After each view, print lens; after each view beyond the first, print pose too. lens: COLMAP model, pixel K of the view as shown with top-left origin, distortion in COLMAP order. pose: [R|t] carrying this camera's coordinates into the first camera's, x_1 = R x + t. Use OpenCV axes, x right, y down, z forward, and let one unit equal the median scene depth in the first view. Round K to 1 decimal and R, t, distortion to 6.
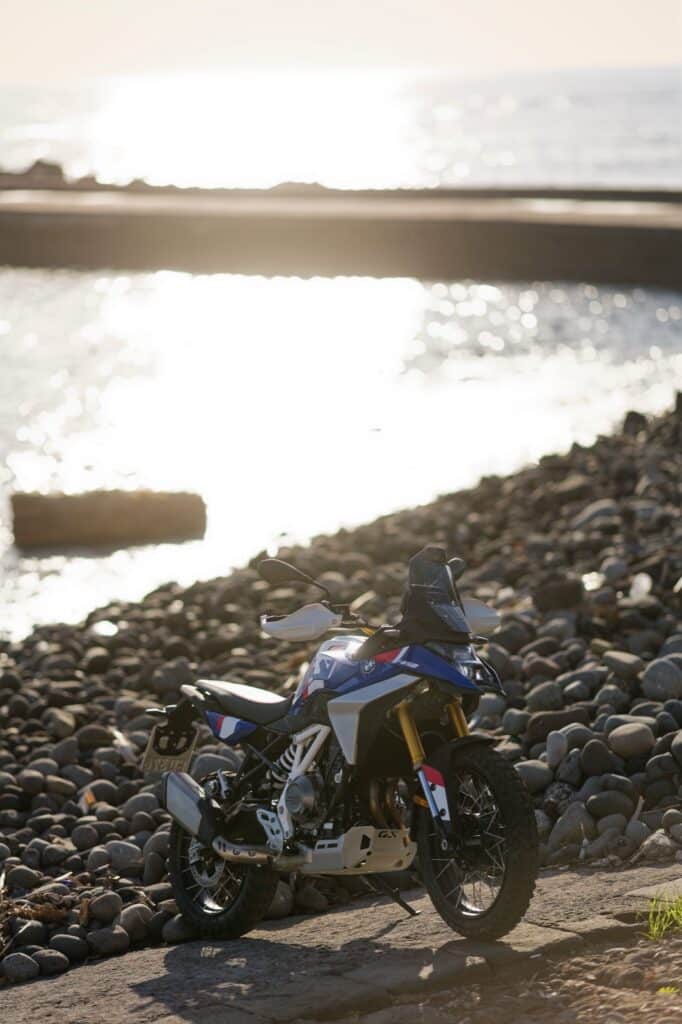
lens RADIAL K [[2572.2, 0, 341.0], [0, 2572.2, 512.0], [0, 0, 1]] dist [0.050879, 0.929959]
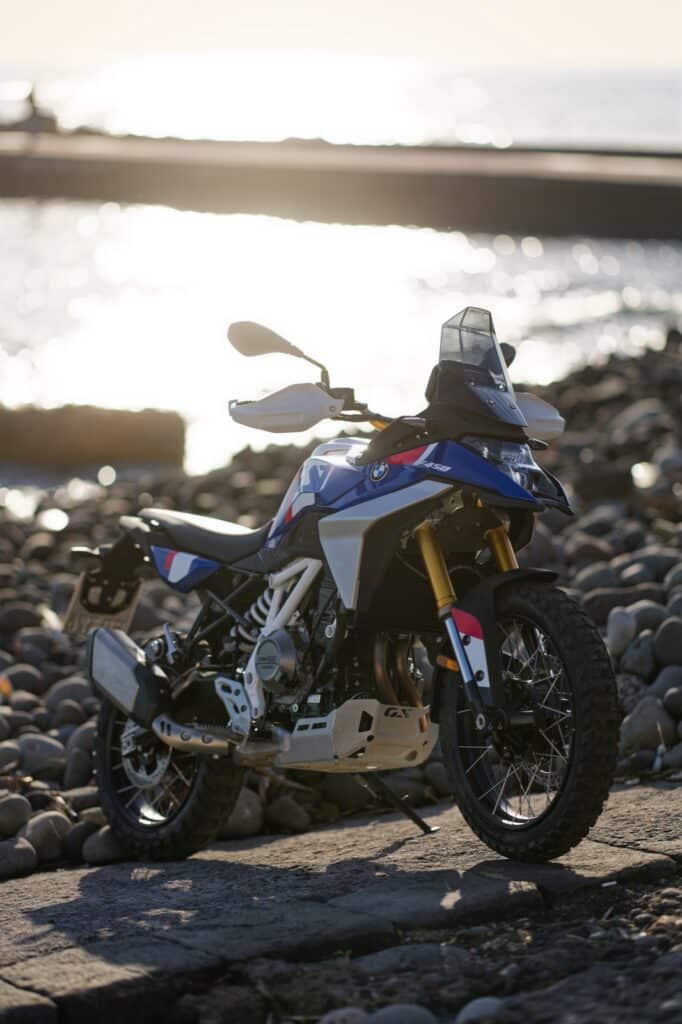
lens RADIAL K [[2572.2, 0, 341.0], [0, 2572.2, 512.0], [0, 0, 1]] dist [0.050879, 0.929959]
pose [[0.999429, 0.033733, 0.002022, -0.000724], [-0.033732, 0.999431, -0.000496, 0.069880], [-0.002038, 0.000428, 0.999998, 0.287950]]
